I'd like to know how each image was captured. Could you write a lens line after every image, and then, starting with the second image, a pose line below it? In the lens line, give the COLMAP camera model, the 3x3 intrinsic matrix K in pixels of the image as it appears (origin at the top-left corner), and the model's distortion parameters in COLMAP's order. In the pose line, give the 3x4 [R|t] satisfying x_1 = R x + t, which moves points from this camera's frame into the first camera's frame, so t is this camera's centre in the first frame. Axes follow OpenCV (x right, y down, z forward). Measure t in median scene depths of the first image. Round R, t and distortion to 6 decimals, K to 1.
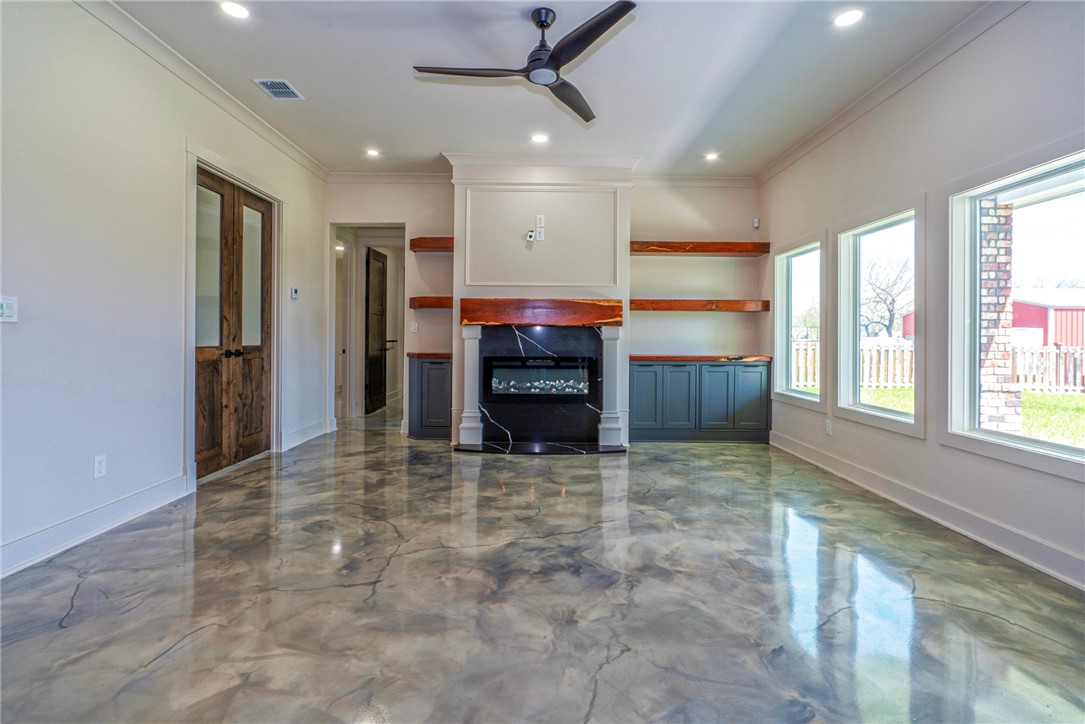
lens RADIAL K [[486.5, 0, 543.6], [0, 486.5, 349.2], [0, 0, 1]] dist [-0.010714, 0.002374]
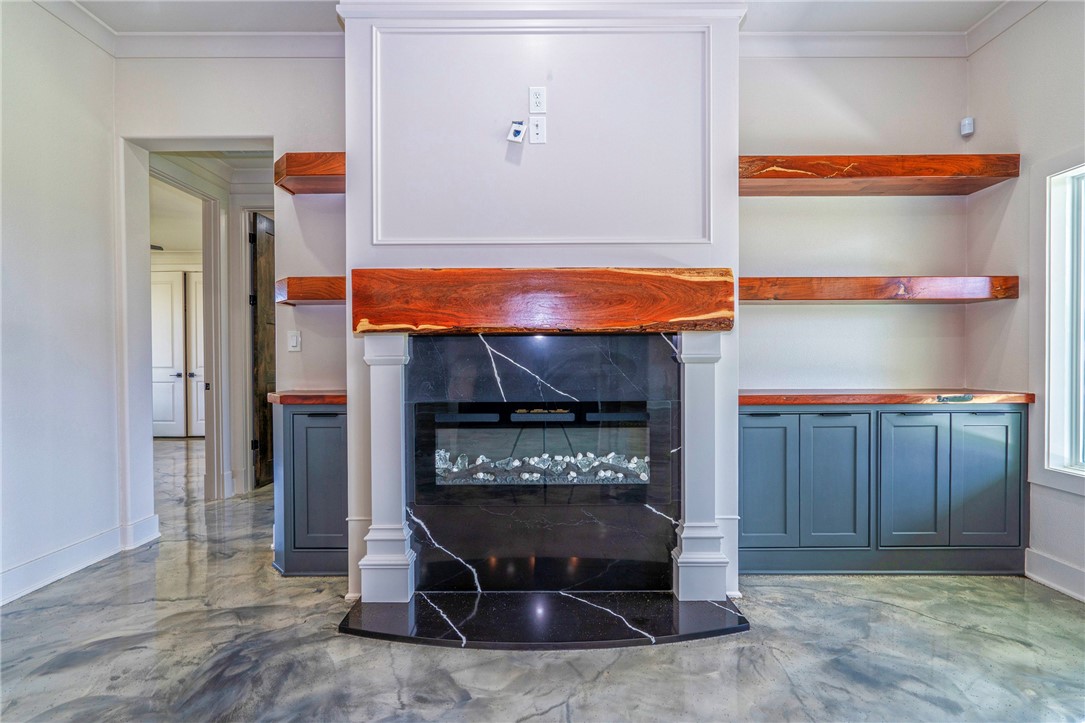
lens RADIAL K [[486.5, 0, 542.8], [0, 486.5, 363.8], [0, 0, 1]] dist [-0.010714, 0.002374]
pose [[0.999913, -0.012283, -0.004904, -0.003336], [0.012220, 0.999847, -0.012545, -0.013659], [0.005057, 0.012484, 0.999909, 0.555768]]
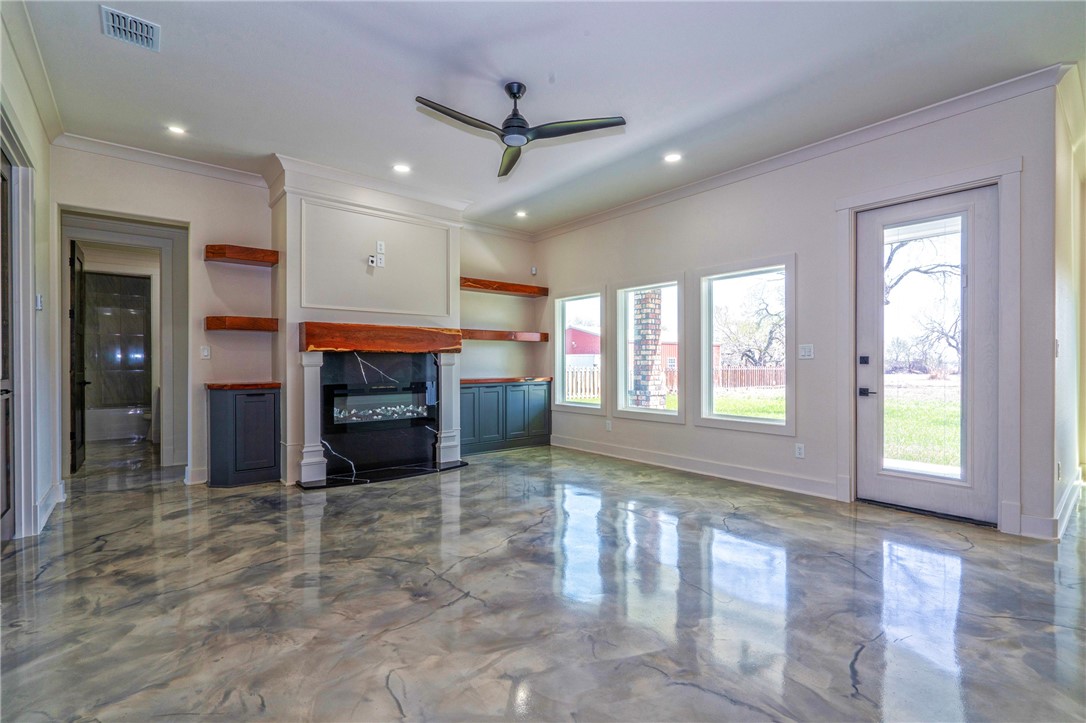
lens RADIAL K [[486.9, 0, 535.0], [0, 486.9, 369.7], [0, 0, 1]] dist [-0.010714, 0.002374]
pose [[0.776437, -0.016334, 0.629983, -0.393829], [0.023546, 0.999718, -0.003099, -0.001399], [-0.629755, 0.017240, 0.776603, 0.031385]]
